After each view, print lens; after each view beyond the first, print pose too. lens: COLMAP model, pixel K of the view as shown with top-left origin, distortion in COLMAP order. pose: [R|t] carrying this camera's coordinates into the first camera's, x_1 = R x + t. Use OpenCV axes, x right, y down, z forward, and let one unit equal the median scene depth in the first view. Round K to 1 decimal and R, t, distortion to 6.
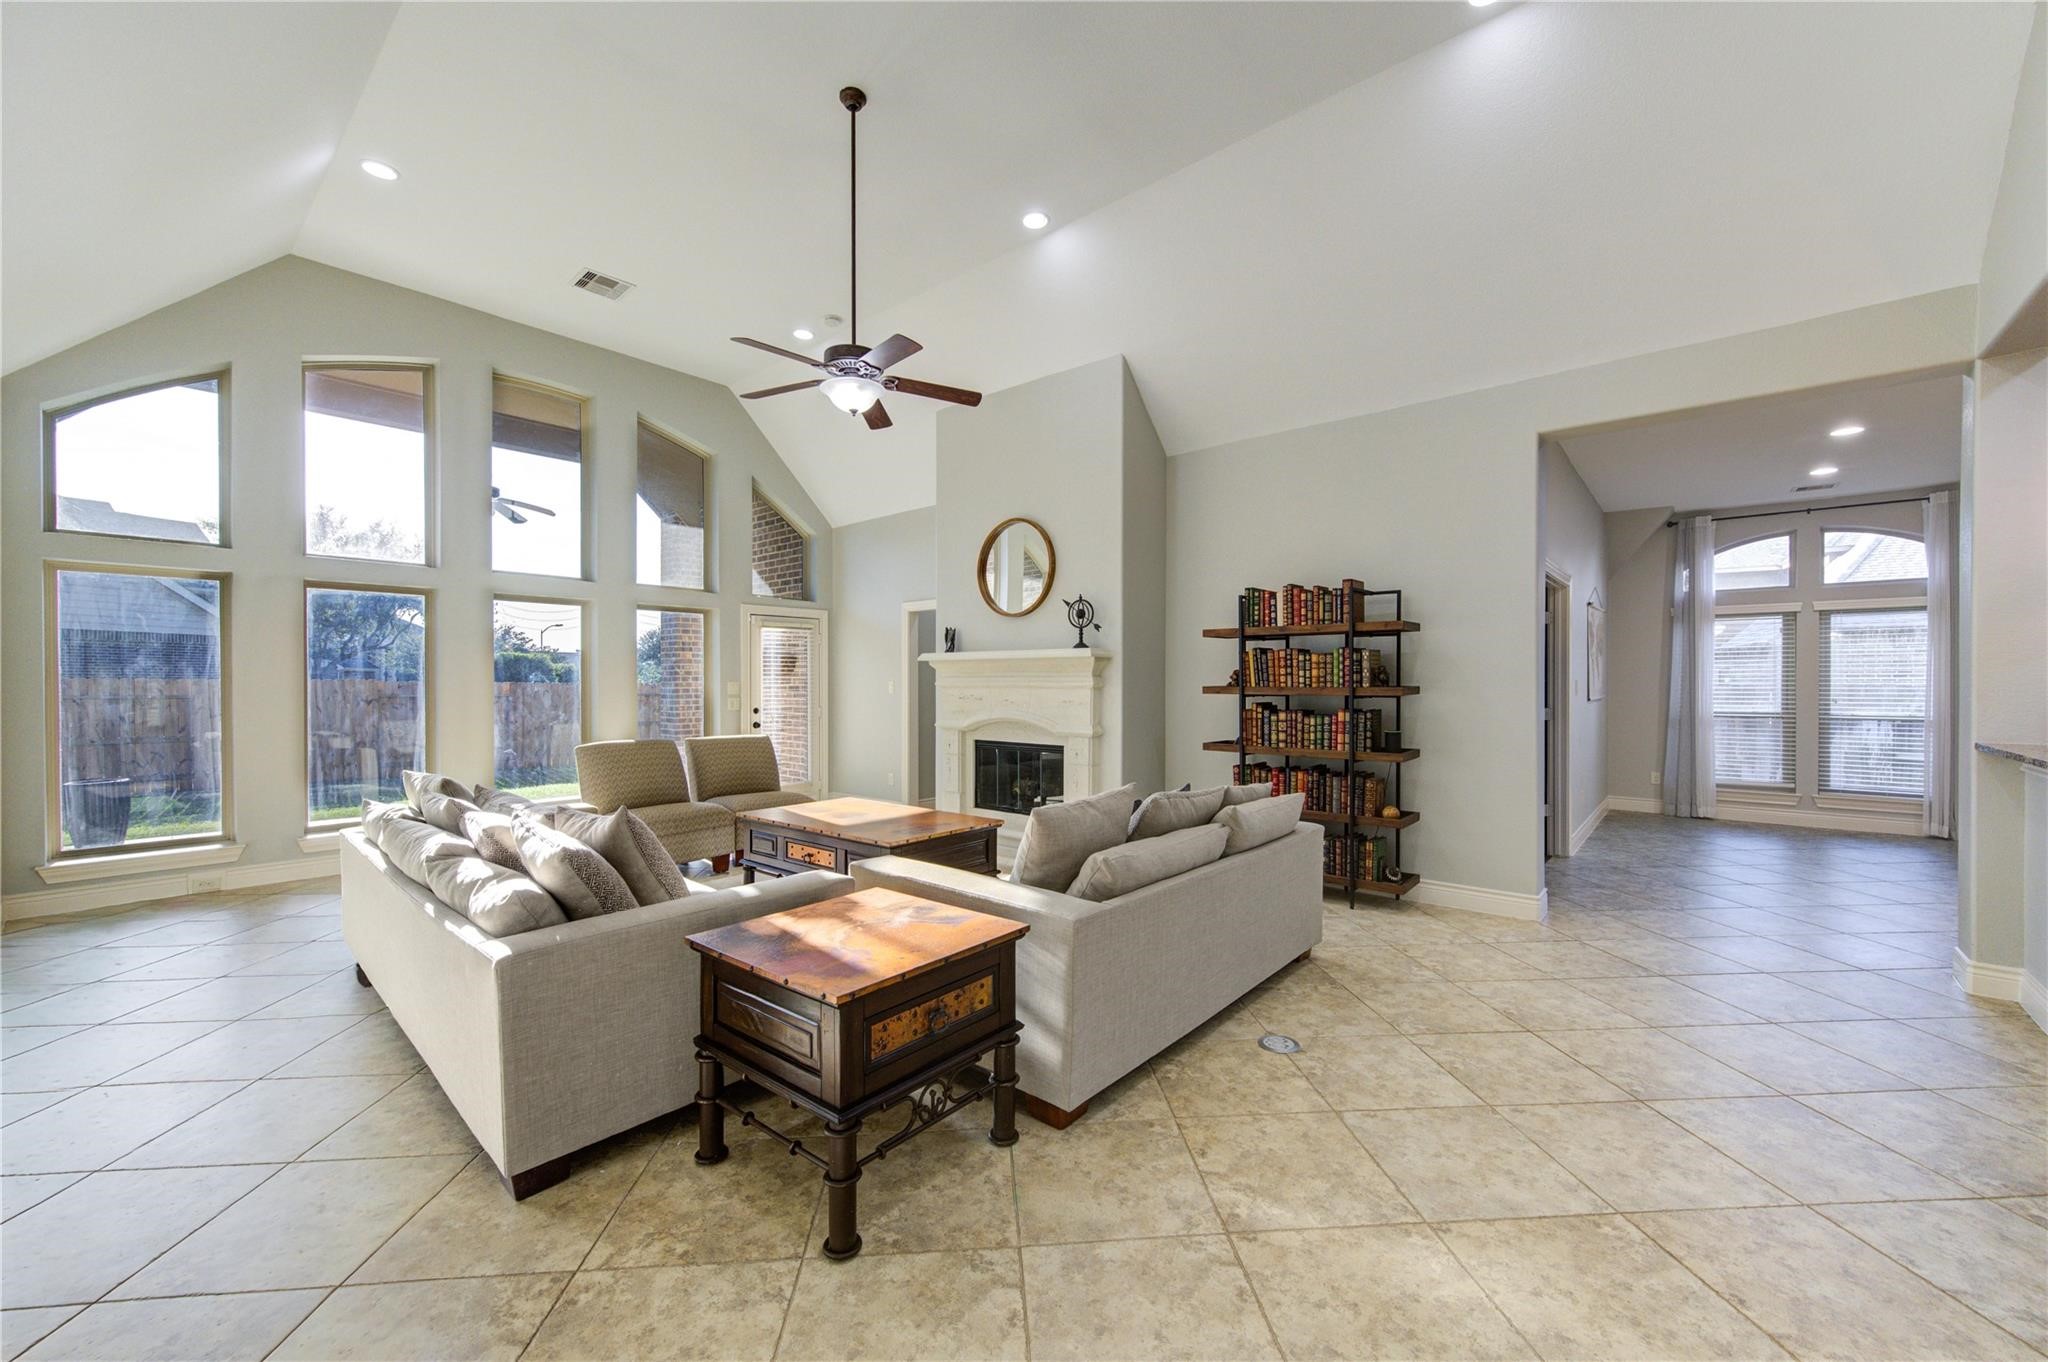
lens RADIAL K [[803.9, 0, 1025.7], [0, 803.9, 680.5], [0, 0, 1]] dist [0.002375, 0.000221]
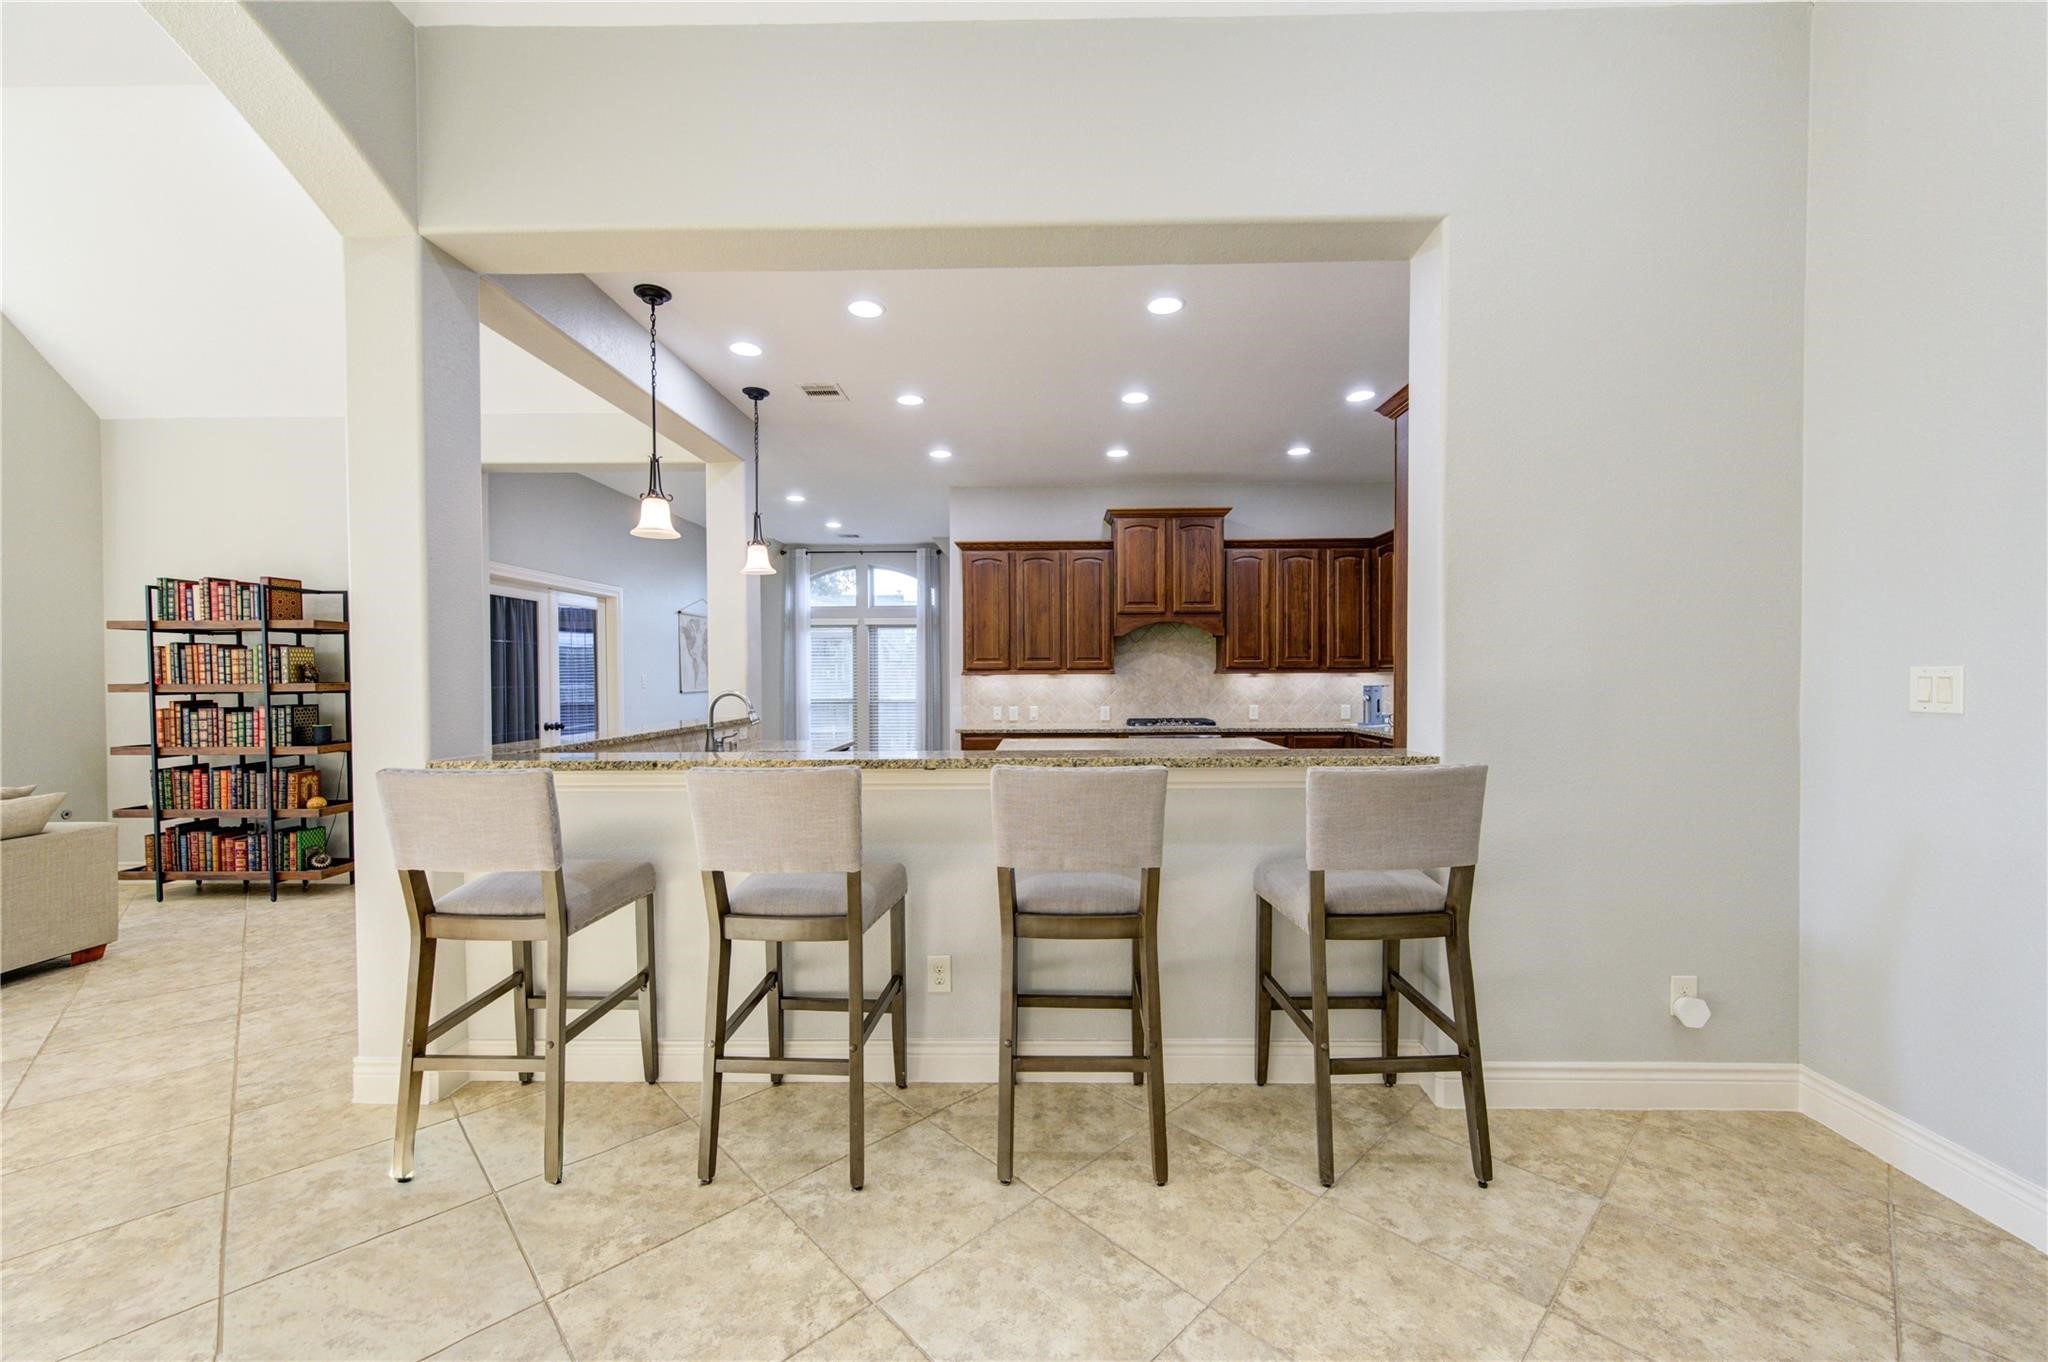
lens RADIAL K [[803.9, 0, 1032.4], [0, 803.9, 693.6], [0, 0, 1]] dist [0.002375, 0.000221]
pose [[0.754315, -0.016542, 0.656304, 0.434578], [0.000082, 0.999685, 0.025103, -0.004347], [-0.656513, -0.018882, 0.754078, -0.371330]]
